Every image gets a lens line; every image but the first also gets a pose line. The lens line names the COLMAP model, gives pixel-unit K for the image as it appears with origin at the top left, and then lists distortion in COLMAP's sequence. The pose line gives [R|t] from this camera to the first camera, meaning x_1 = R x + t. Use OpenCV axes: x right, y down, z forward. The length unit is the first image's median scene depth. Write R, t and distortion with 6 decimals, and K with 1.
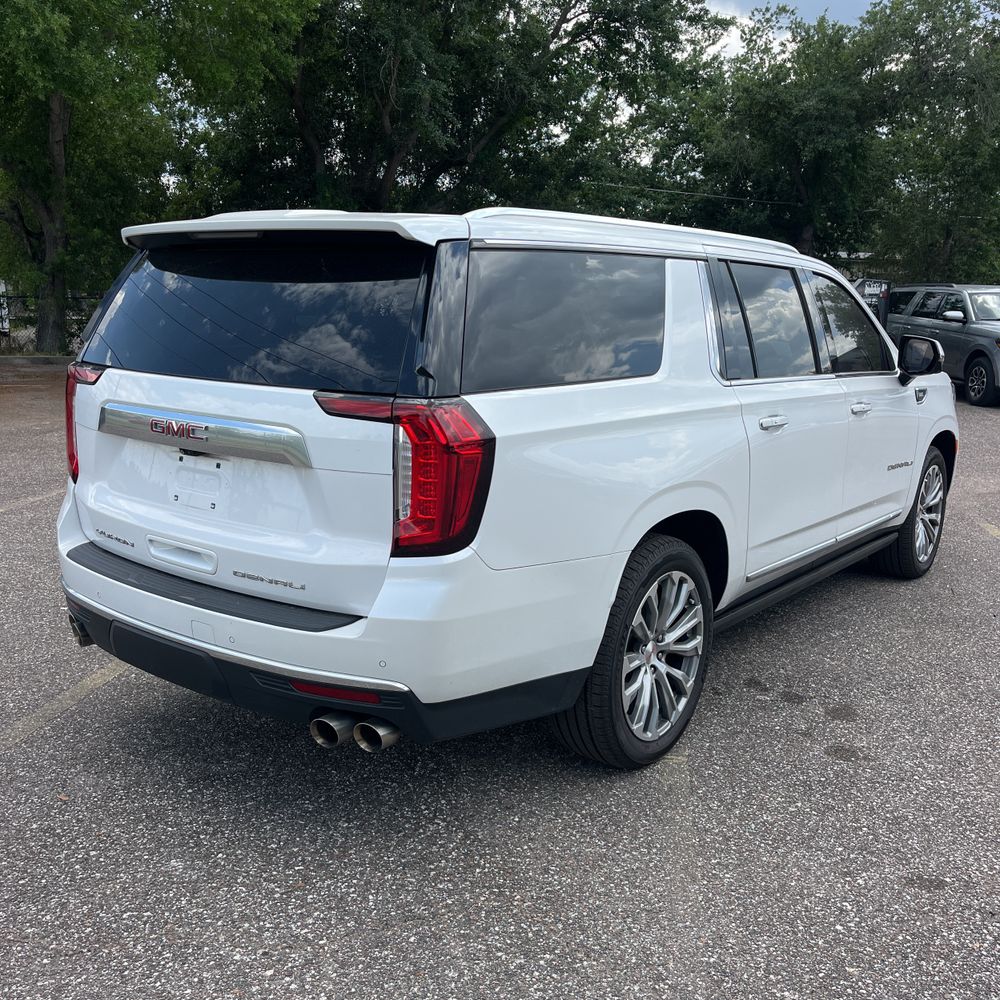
lens RADIAL K [[1004.6, 0, 486.1], [0, 1004.6, 502.3], [0, 0, 1]] dist [0.057534, -0.097984]
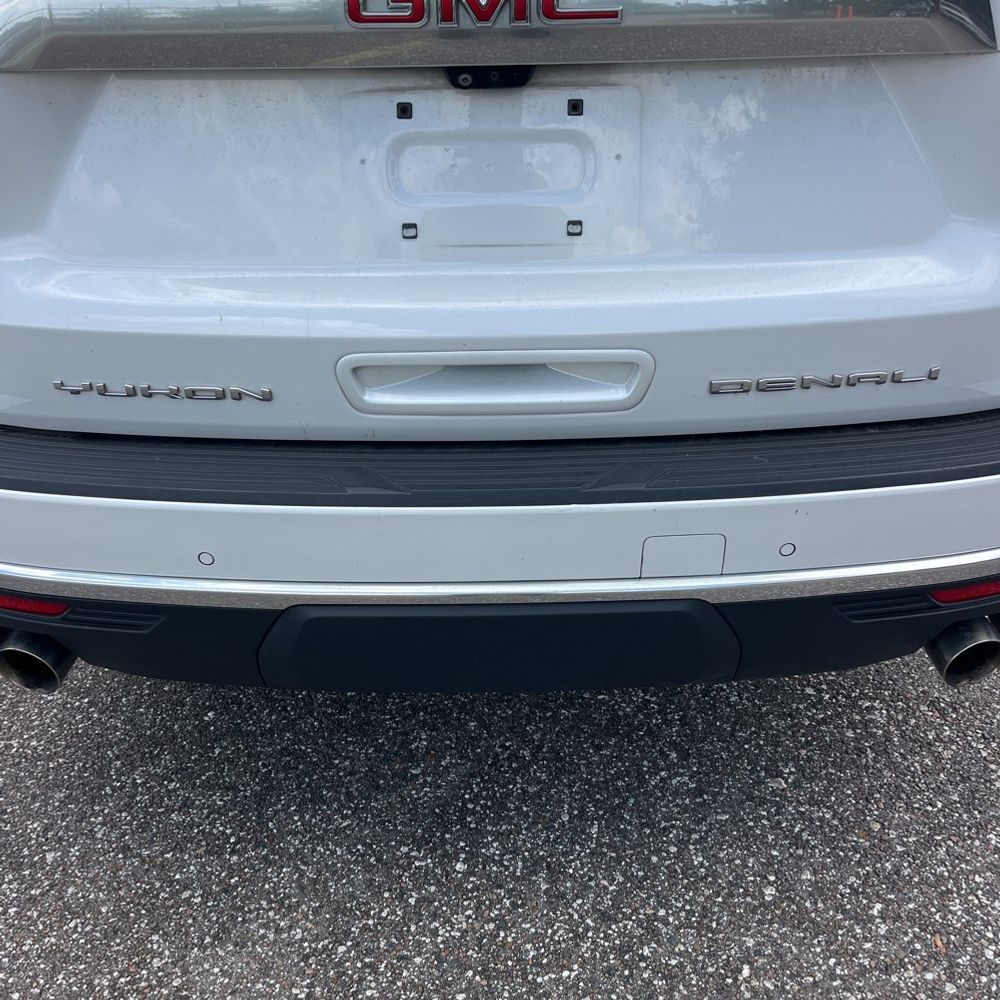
lens RADIAL K [[1011.3, 0, 500.0], [0, 1011.3, 500.0], [0, 0, 1]] dist [0.071643, -0.116626]
pose [[0.794189, -0.323753, 0.514245, -0.481580], [0.156237, 0.926596, 0.342067, -0.033100], [-0.587242, -0.191322, 0.786475, 0.669705]]
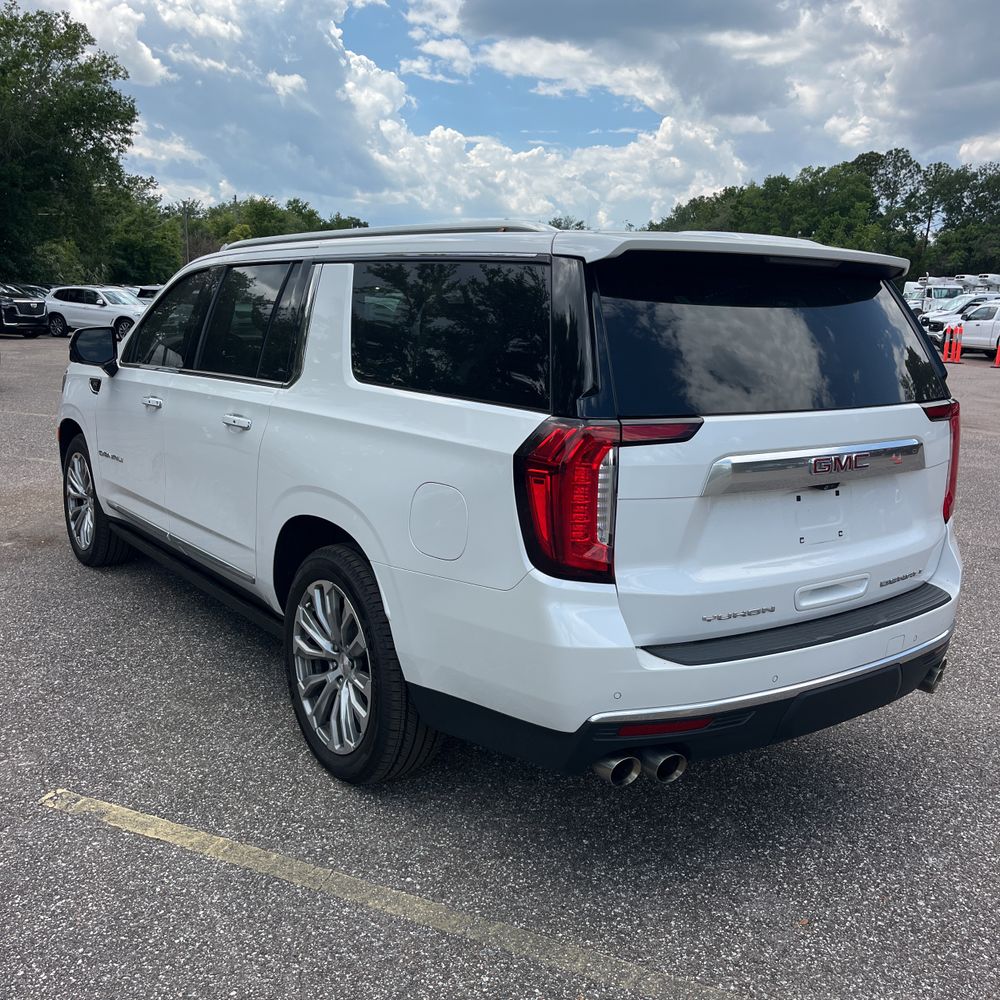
lens RADIAL K [[1005.5, 0, 490.0], [0, 1005.5, 494.0], [0, 0, 1]] dist [0.045831, -0.046071]
pose [[0.303282, -0.192668, 0.933220, -1.229897], [0.174007, 0.974077, 0.144554, -0.226352], [-0.936879, 0.118546, 0.328945, 0.934479]]
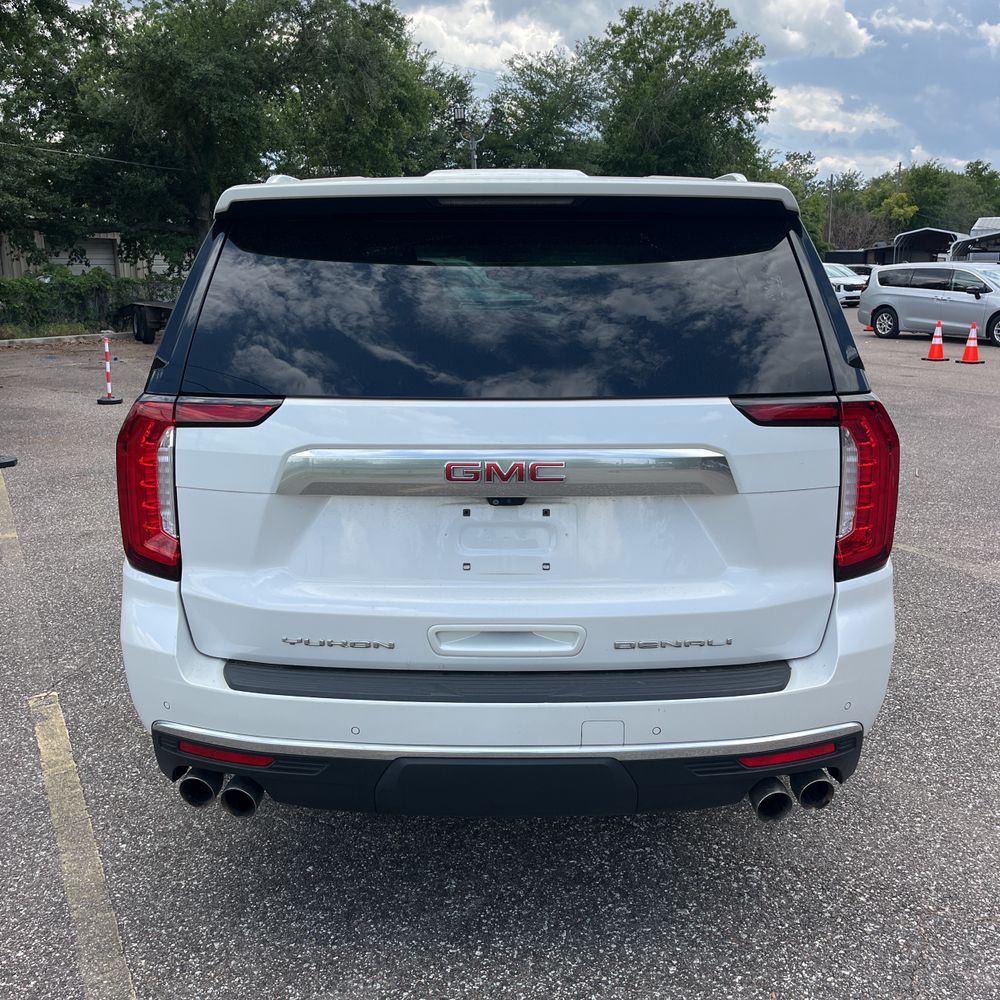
lens RADIAL K [[1006.0, 0, 495.6], [0, 1006.0, 501.6], [0, 0, 1]] dist [0.057078, -0.072900]
pose [[0.801314, -0.156946, 0.577290, -0.682104], [0.140935, 0.987339, 0.072798, -0.097770], [-0.581406, 0.023026, 0.813288, 0.390674]]
